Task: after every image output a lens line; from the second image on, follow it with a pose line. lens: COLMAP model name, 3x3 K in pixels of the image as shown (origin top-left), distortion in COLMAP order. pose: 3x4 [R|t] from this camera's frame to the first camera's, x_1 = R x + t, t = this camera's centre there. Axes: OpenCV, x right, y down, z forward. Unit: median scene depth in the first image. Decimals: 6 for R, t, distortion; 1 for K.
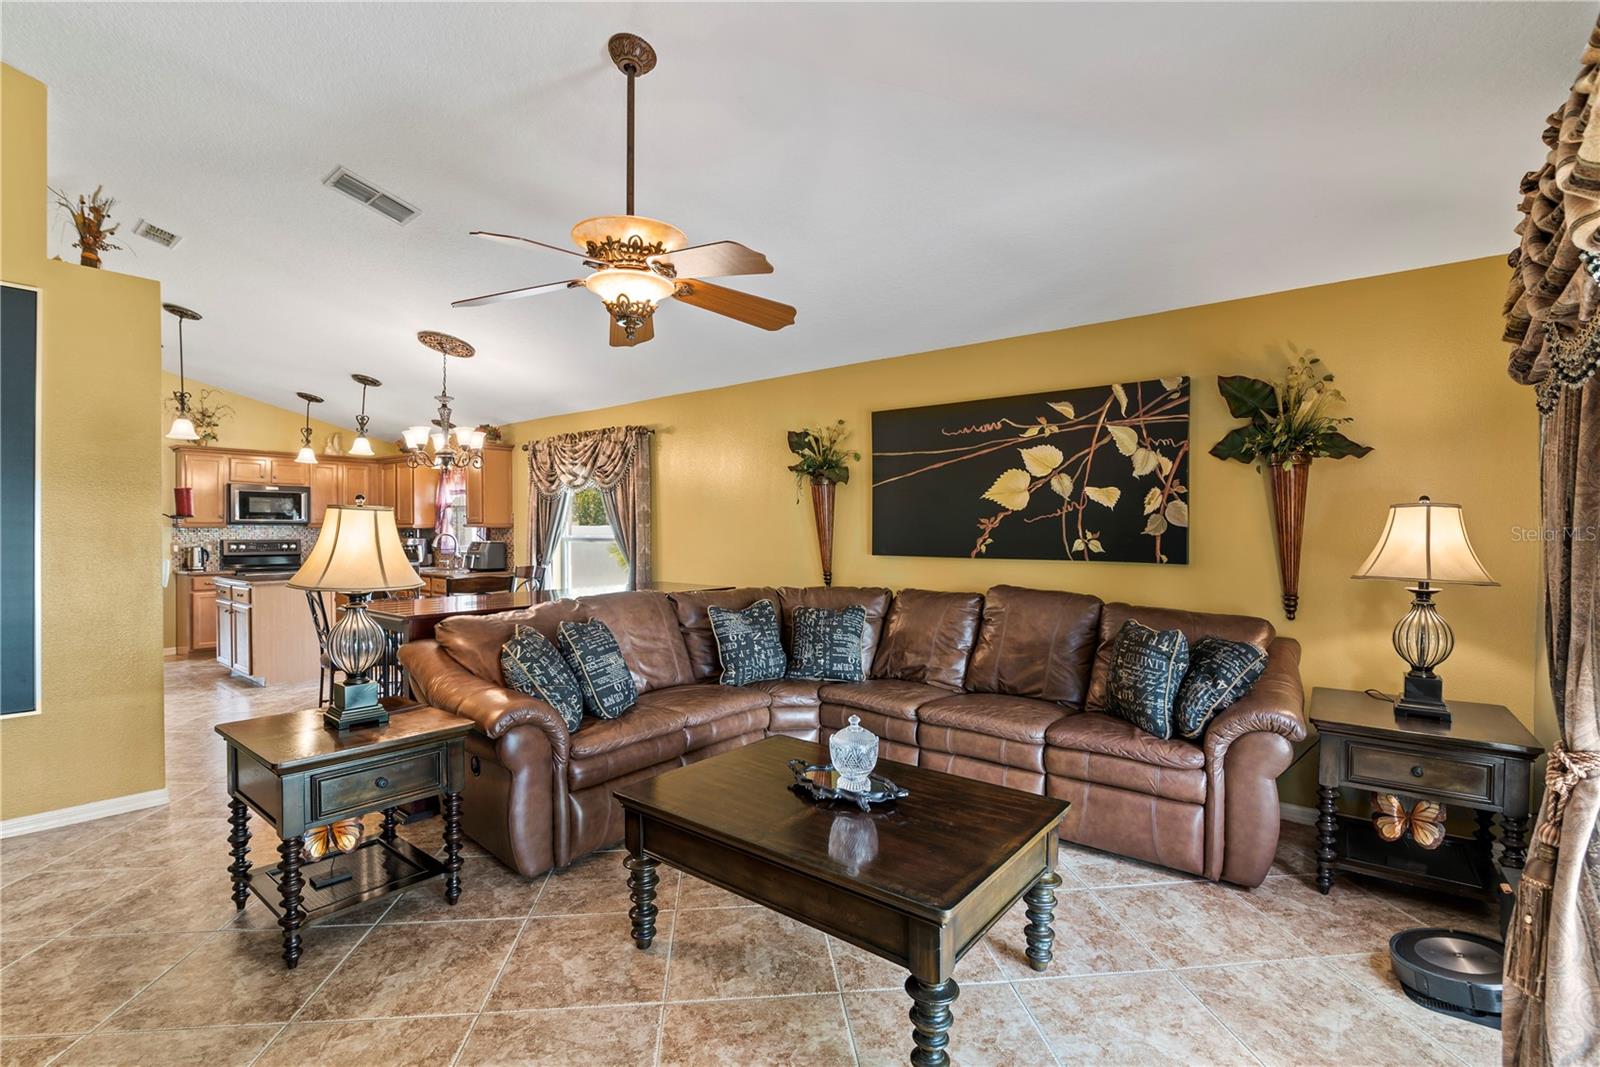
lens RADIAL K [[741.3, 0, 787.8], [0, 741.3, 530.5], [0, 0, 1]] dist [-0.005441, -0.000159]
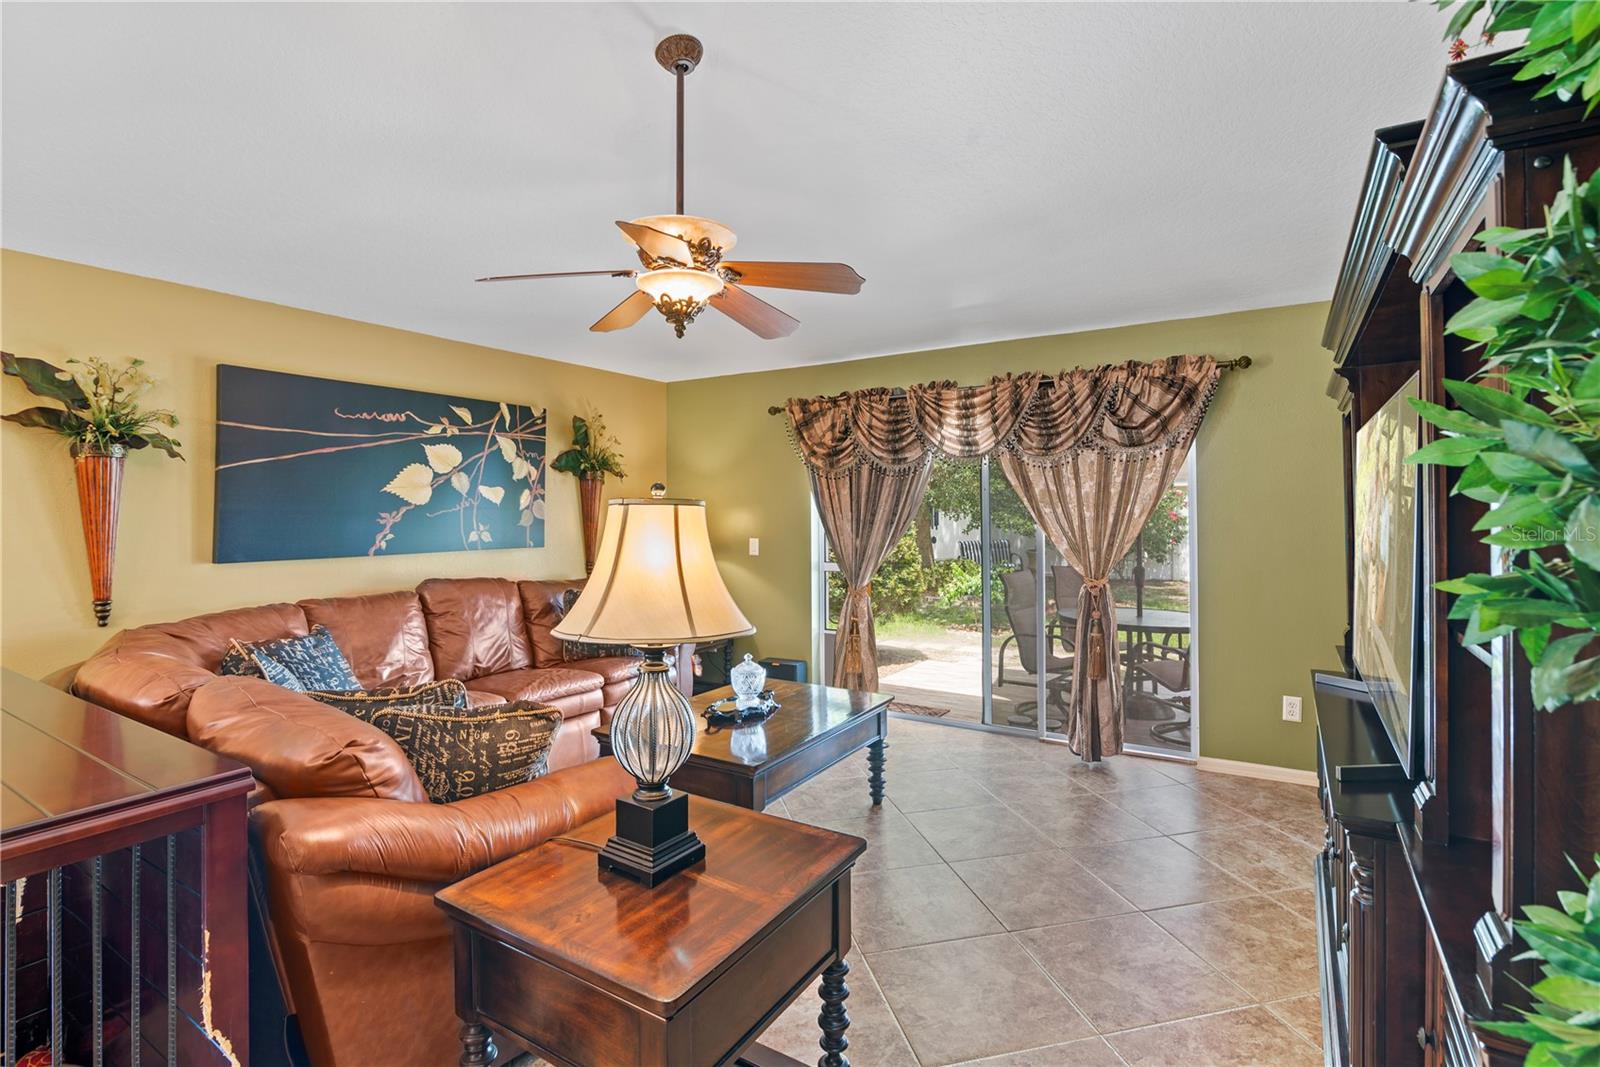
lens RADIAL K [[760.3, 0, 811.1], [0, 760.3, 492.7], [0, 0, 1]] dist [0.000300, 0.000094]
pose [[-0.123689, 0.024108, 0.992028, -0.765839], [0.008234, 0.999695, -0.023267, -0.014734], [-0.992287, 0.005291, -0.123850, 0.584926]]
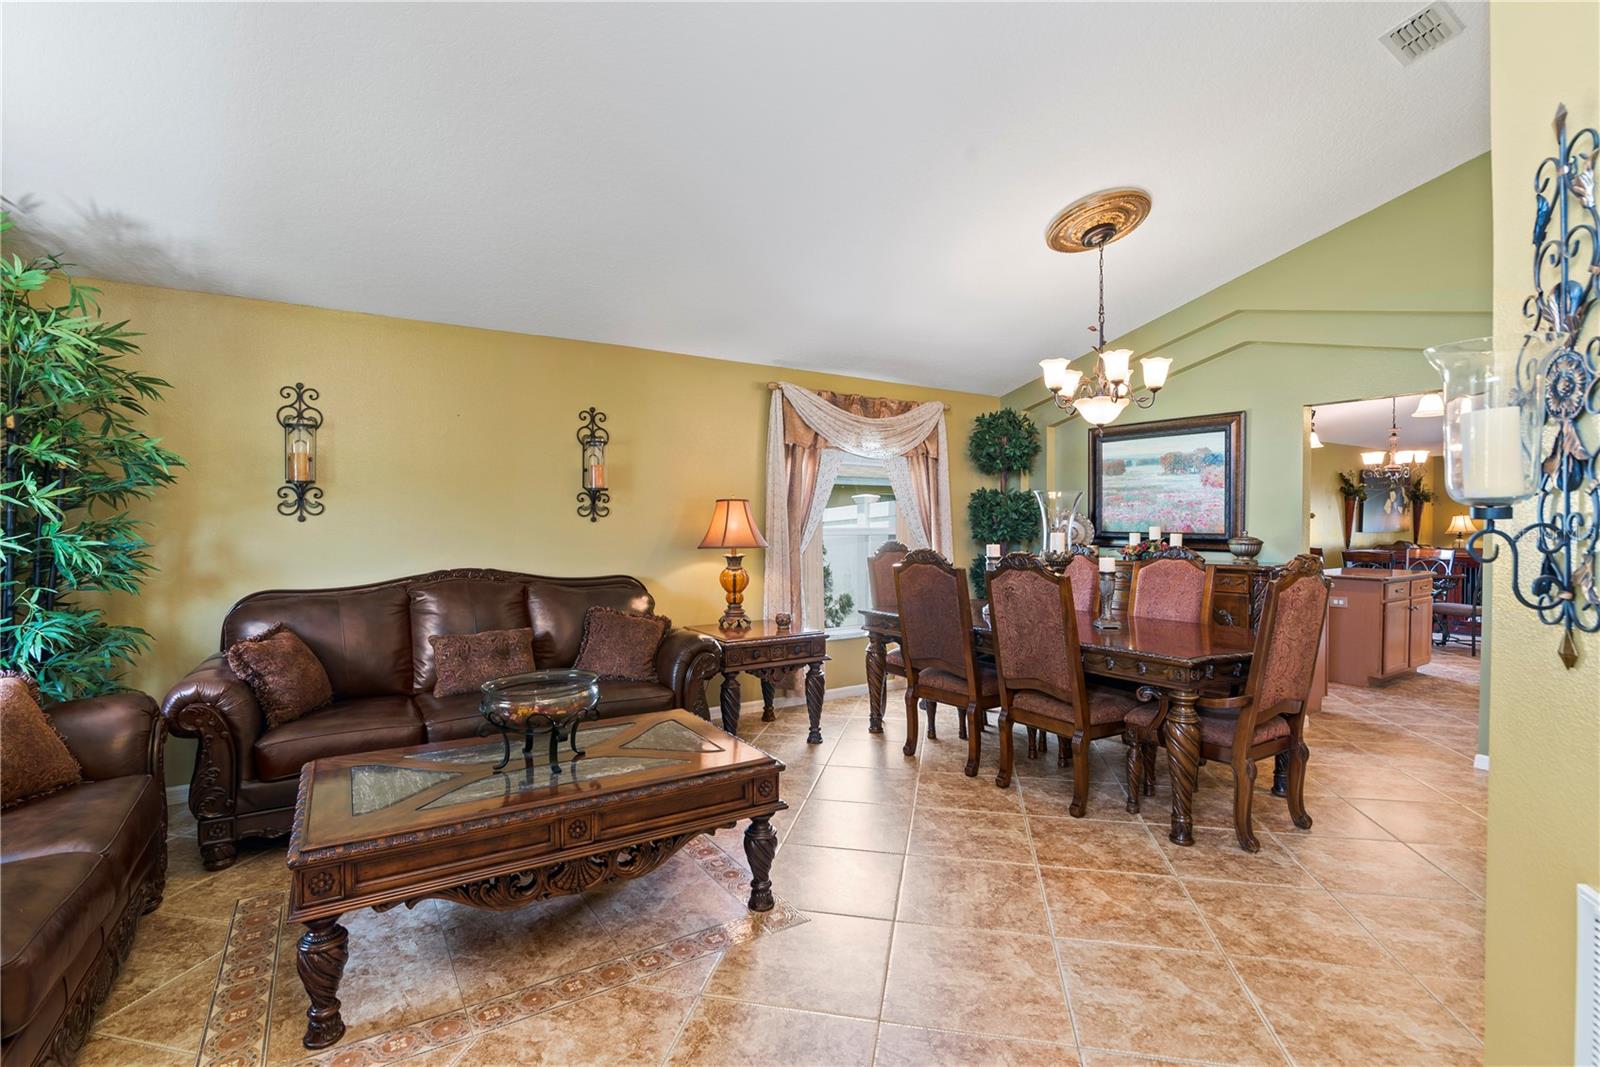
lens RADIAL K [[747.3, 0, 793.2], [0, 747.3, 526.1], [0, 0, 1]] dist [-0.017275, 0.000032]
pose [[0.295111, -0.007477, 0.955434, -2.876081], [0.003957, 0.999970, 0.006603, -0.009865], [-0.955455, 0.001832, 0.295132, 2.243825]]
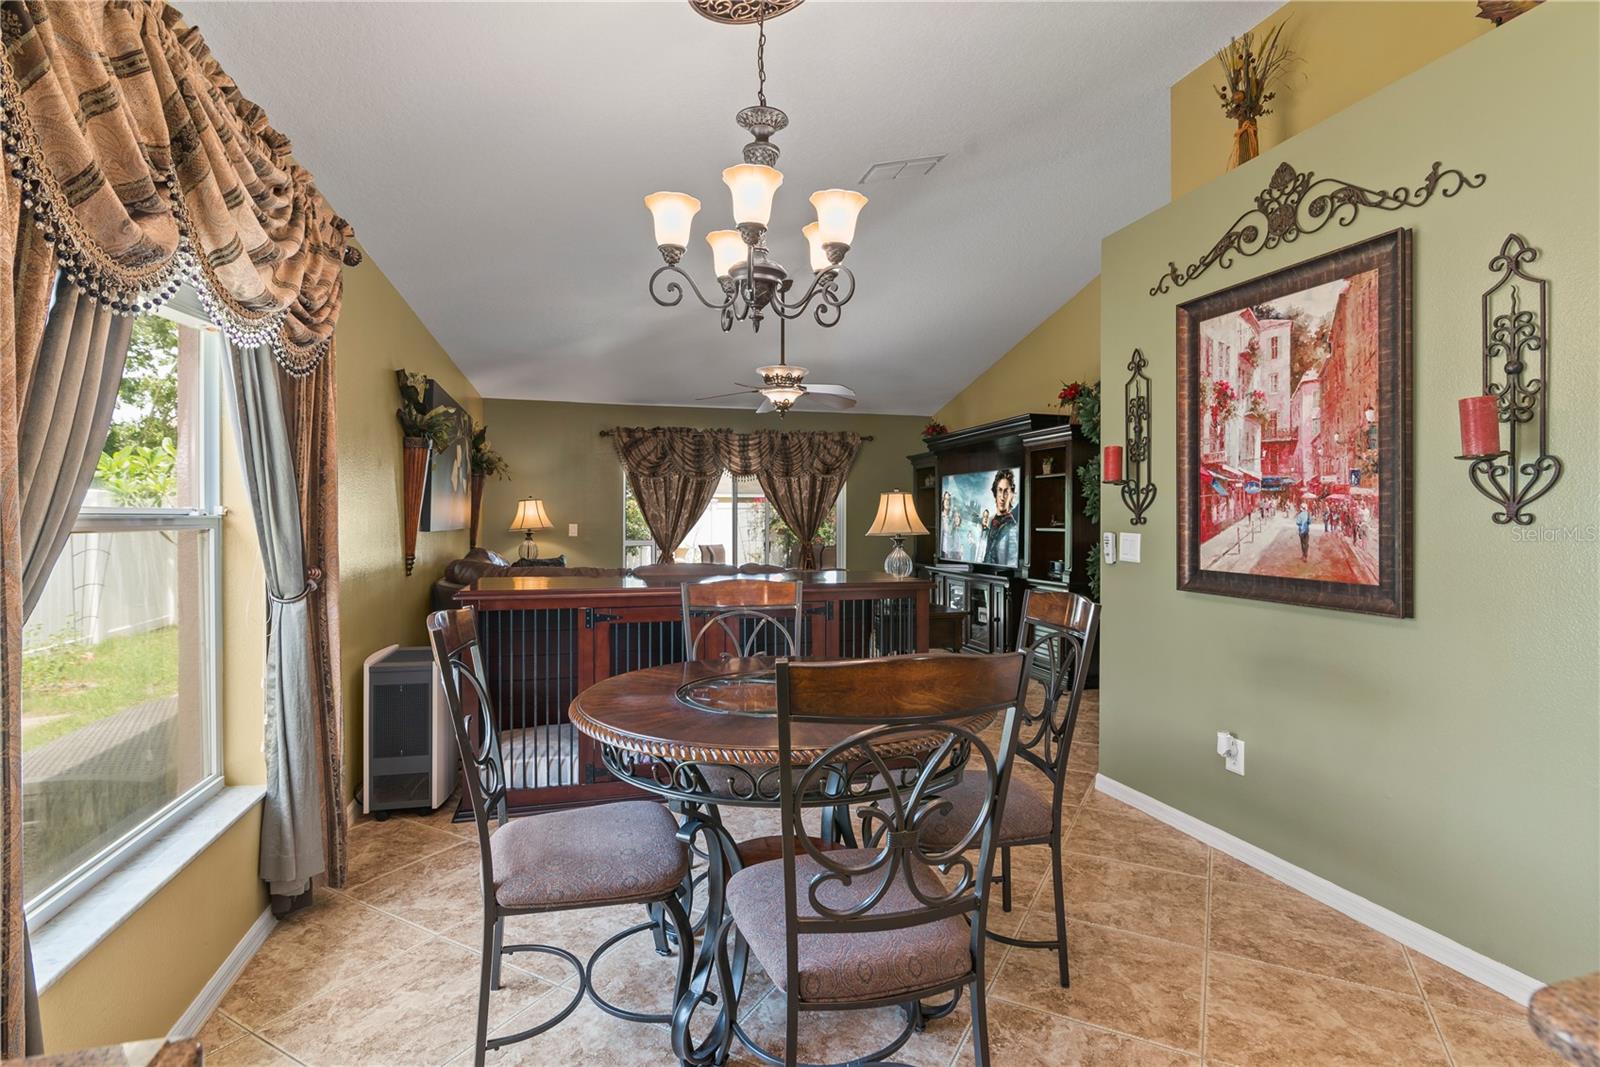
lens RADIAL K [[774.0, 0, 806.4], [0, 774.0, 519.3], [0, 0, 1]] dist [-0.026634, 0.007112]
pose [[-0.829274, -0.000175, 0.558842, -0.921475], [0.002045, 0.999992, 0.003348, 0.016089], [-0.558838, 0.003919, -0.829267, 1.726400]]
